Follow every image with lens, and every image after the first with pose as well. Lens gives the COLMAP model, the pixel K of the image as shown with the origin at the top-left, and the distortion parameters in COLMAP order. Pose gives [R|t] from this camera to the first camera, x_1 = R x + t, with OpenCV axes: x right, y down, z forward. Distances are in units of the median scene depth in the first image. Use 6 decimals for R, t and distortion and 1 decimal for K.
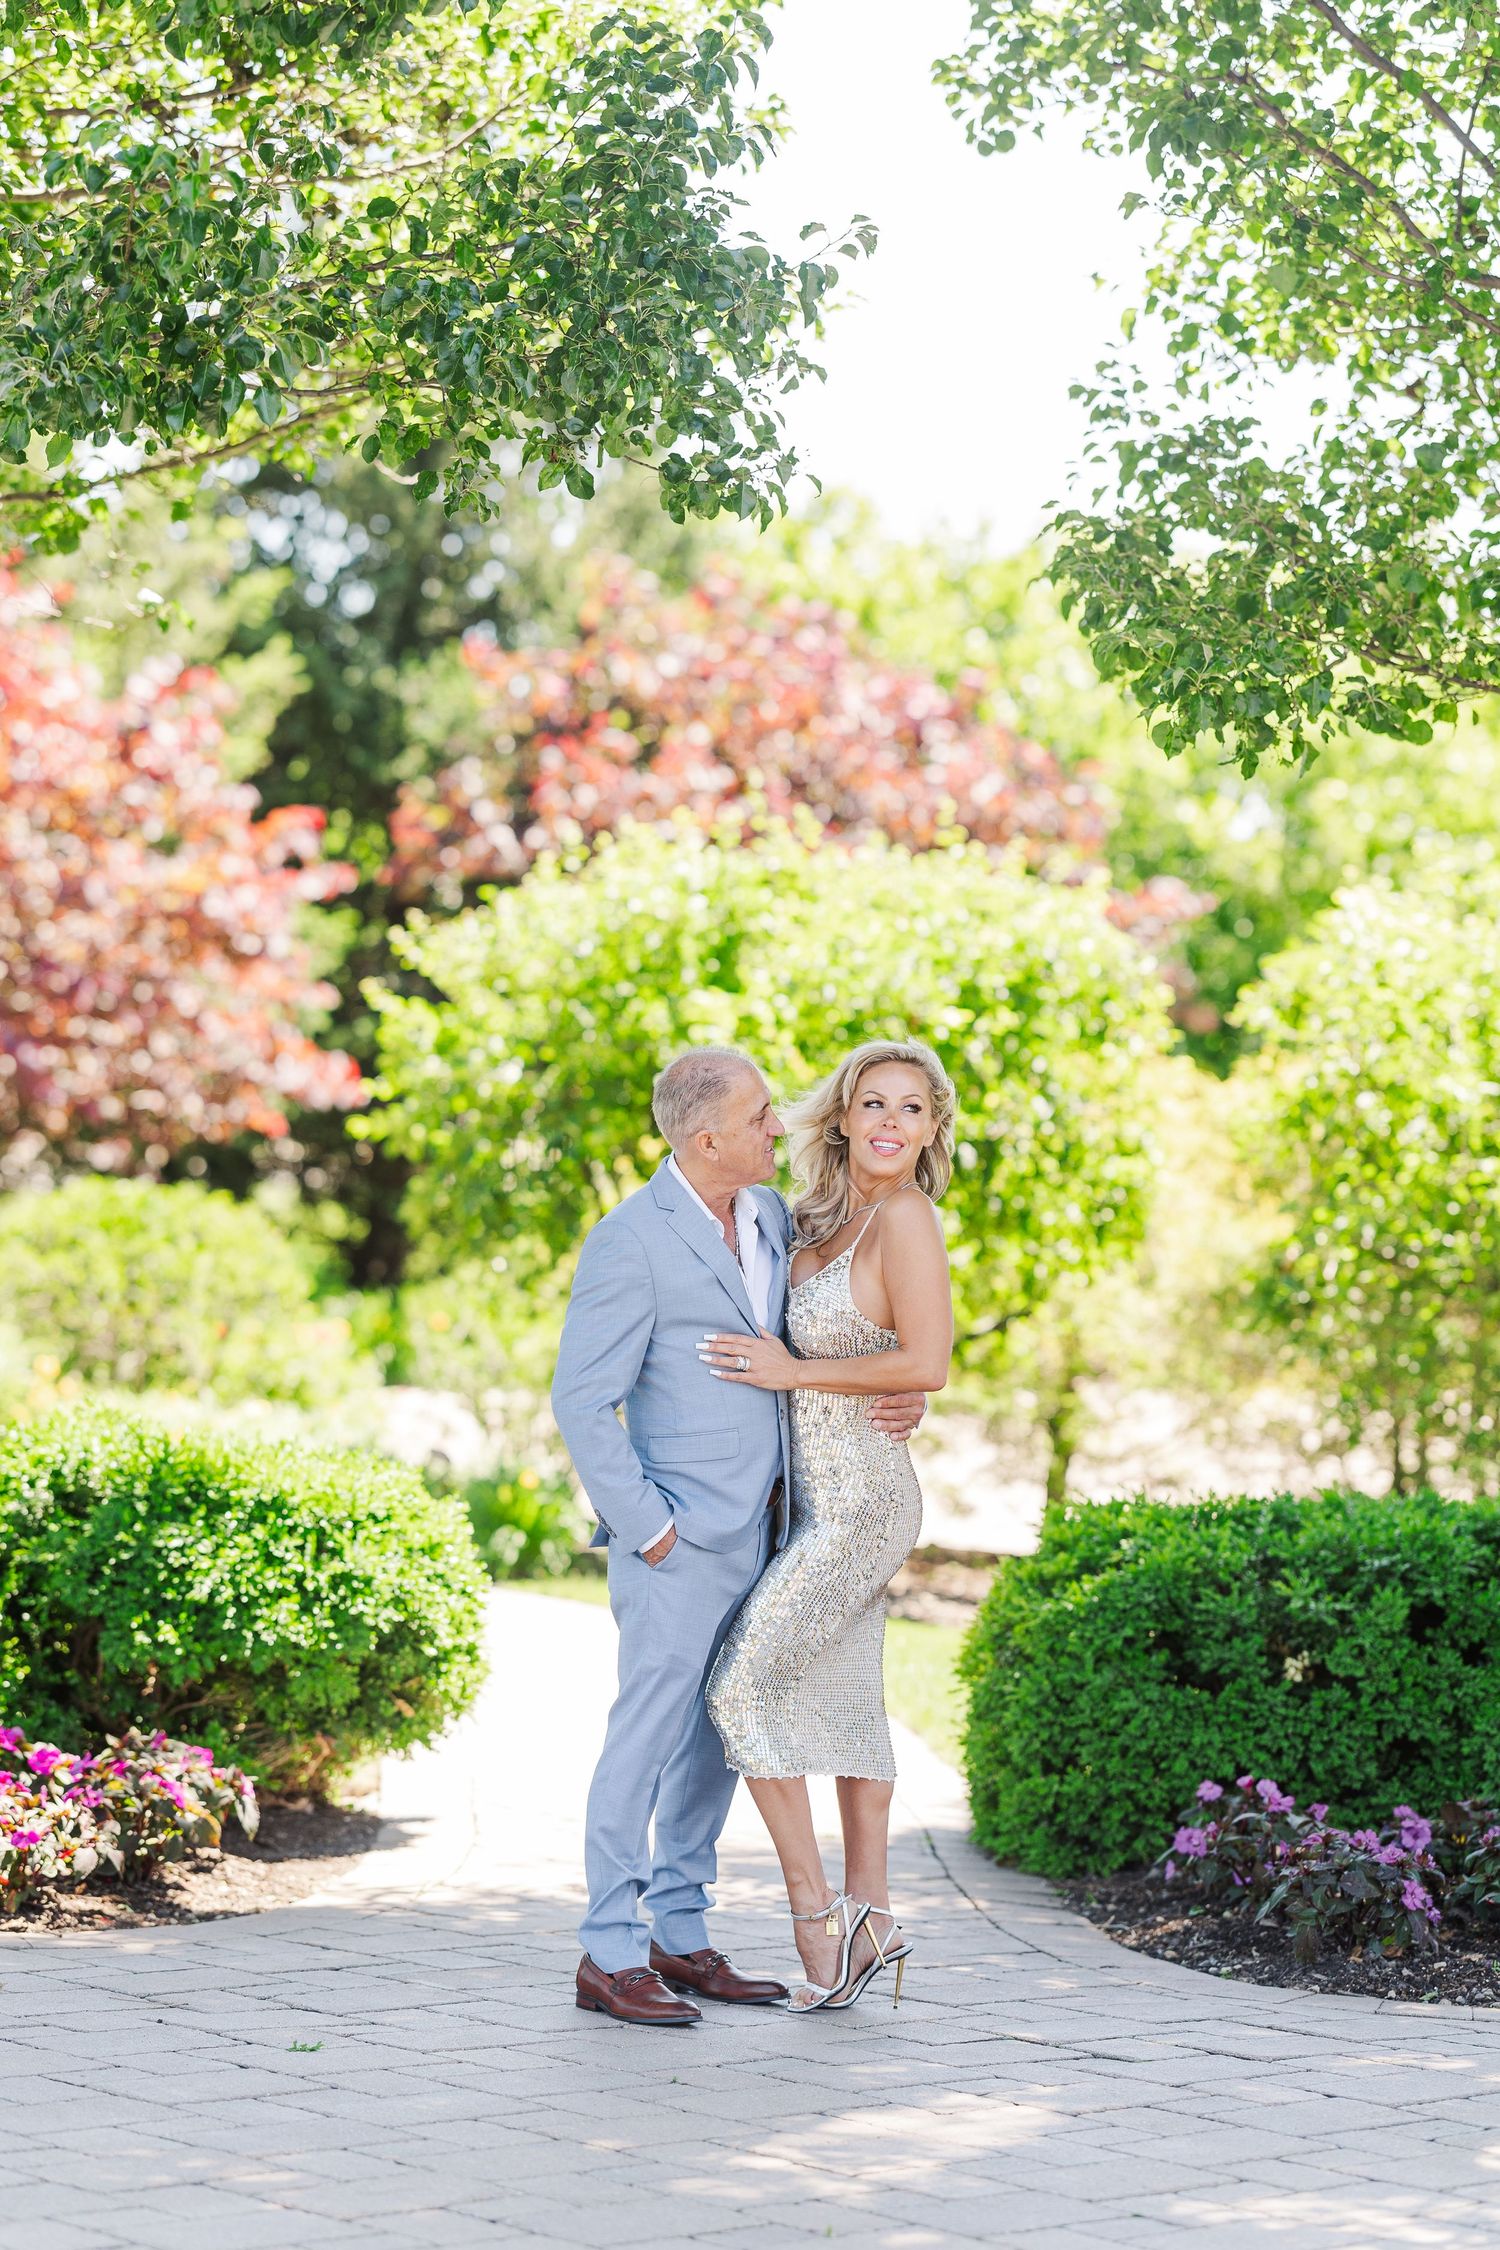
lens RADIAL K [[5560.8, 0, 780.6], [0, 5560.8, 1124.3], [0, 0, 1]] dist [0.034680, 0.078376]
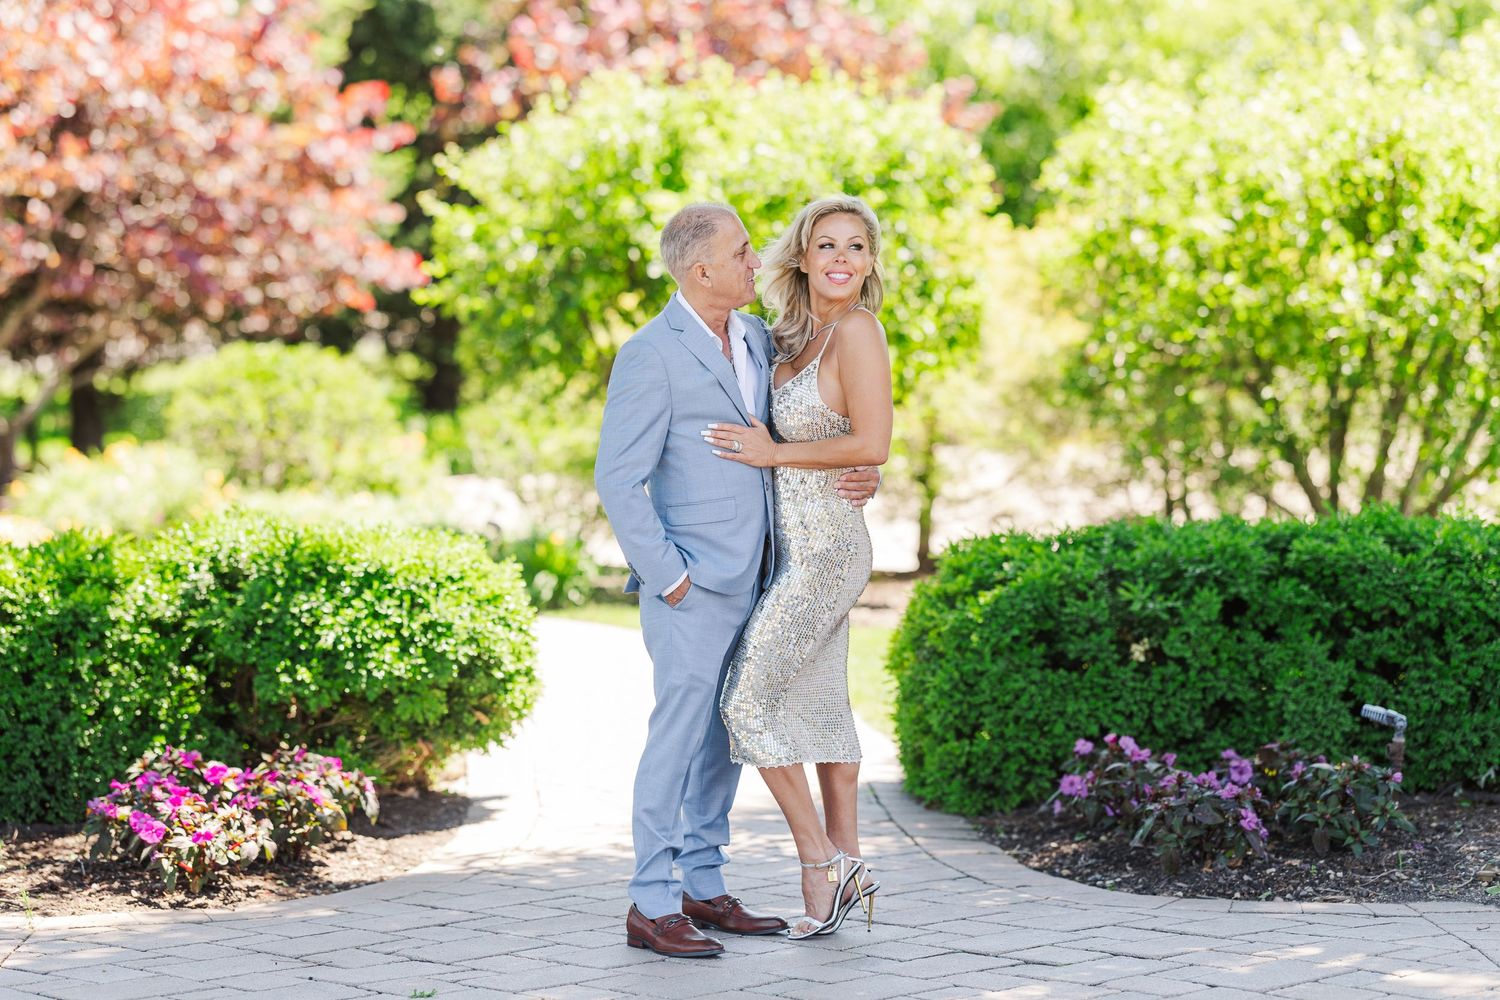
lens RADIAL K [[3644.9, 0, 754.4], [0, 3644.9, 412.1], [0, 0, 1]] dist [0.003085, 0.364907]
pose [[0.998356, -0.055782, 0.013153, -0.009080], [0.055302, 0.997876, 0.034418, 0.004027], [-0.015045, -0.033634, 0.999321, 0.117060]]
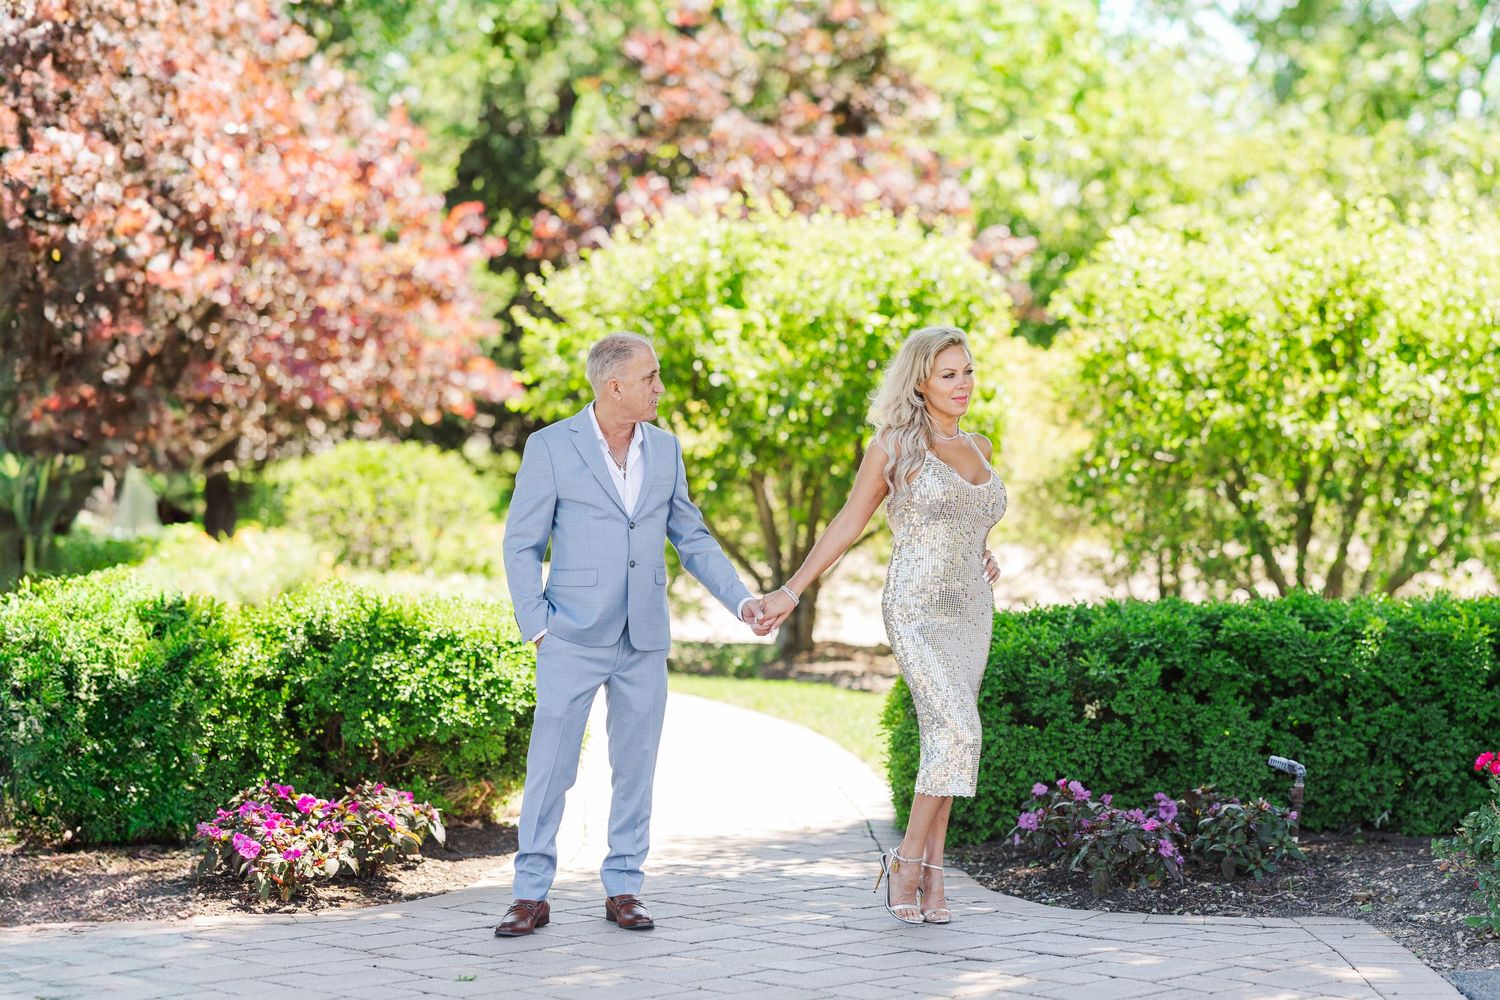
lens RADIAL K [[3351.9, 0, 939.3], [0, 3351.9, 580.6], [0, 0, 1]] dist [0.032731, -0.044494]
pose [[0.998260, -0.043766, 0.039511, 0.012088], [0.041488, 0.997527, 0.056736, 0.003598], [-0.041896, -0.054998, 0.997607, 0.038791]]
